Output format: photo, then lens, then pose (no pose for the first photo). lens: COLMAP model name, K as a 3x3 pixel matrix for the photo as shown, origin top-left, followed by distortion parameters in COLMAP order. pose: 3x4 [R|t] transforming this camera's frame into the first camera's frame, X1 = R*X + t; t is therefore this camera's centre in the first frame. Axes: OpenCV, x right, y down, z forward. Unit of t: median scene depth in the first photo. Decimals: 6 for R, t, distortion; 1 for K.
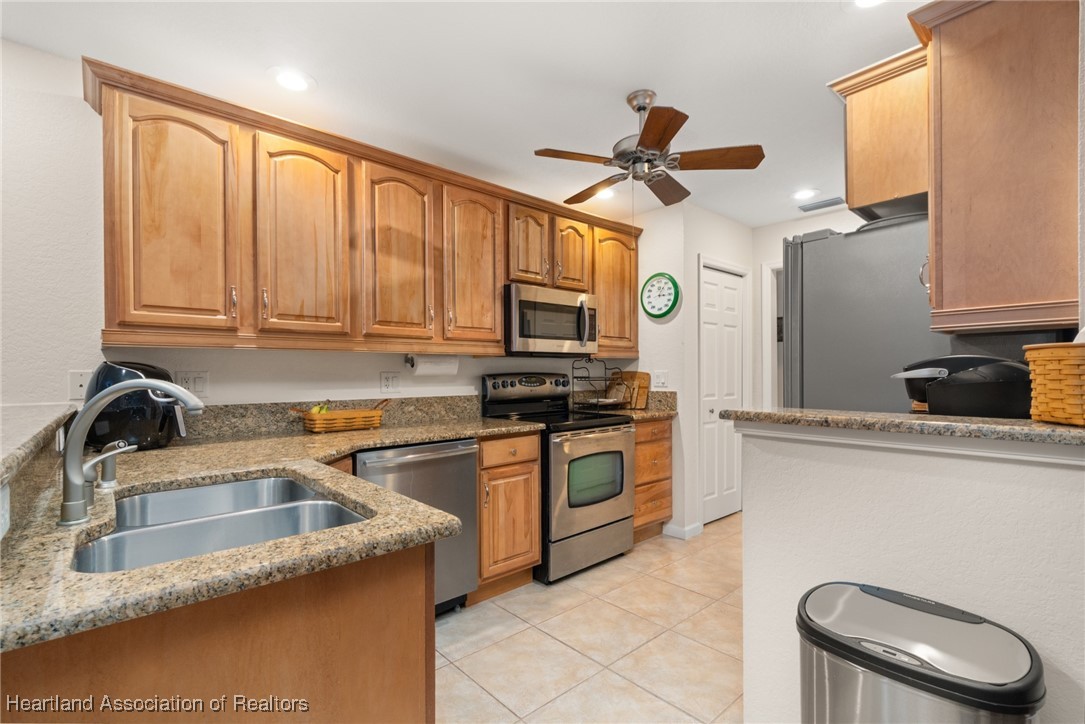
lens RADIAL K [[473.5, 0, 539.7], [0, 473.5, 376.1], [0, 0, 1]] dist [-0.000351, -0.000073]
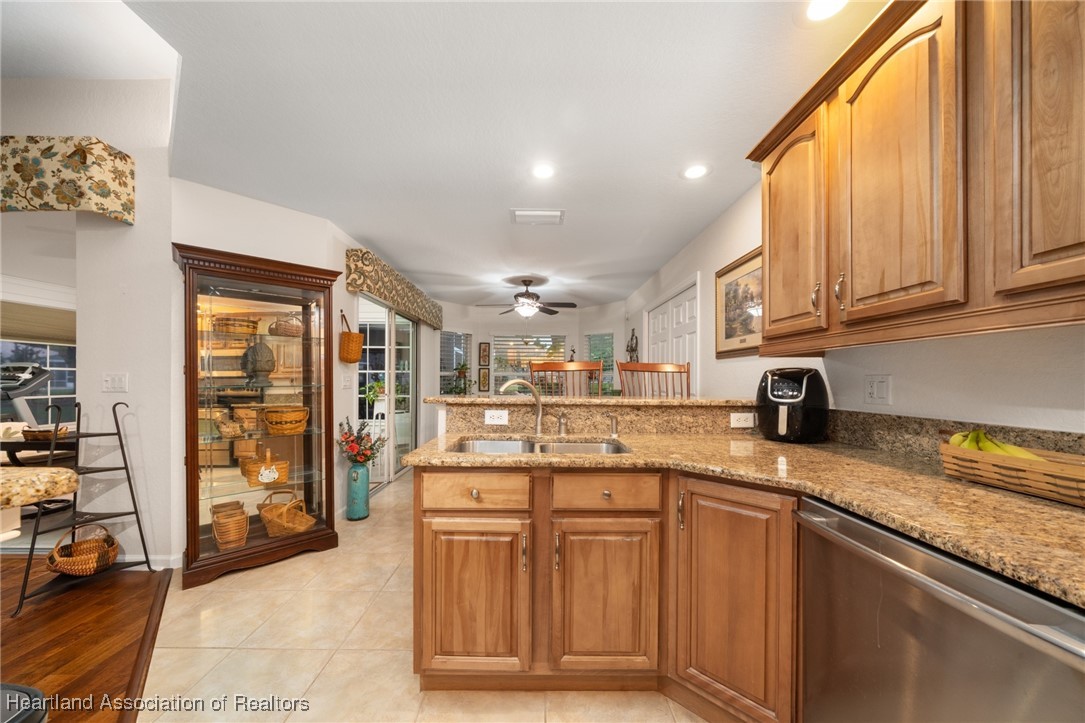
lens RADIAL K [[378.5, 0, 534.5], [0, 378.5, 377.3], [0, 0, 1]] dist [-0.026639, 0.004507]
pose [[-0.667173, -0.003155, -0.744896, 0.149648], [-0.004143, 0.999991, -0.000524, -0.001705], [0.744891, 0.002737, -0.667180, 0.616268]]
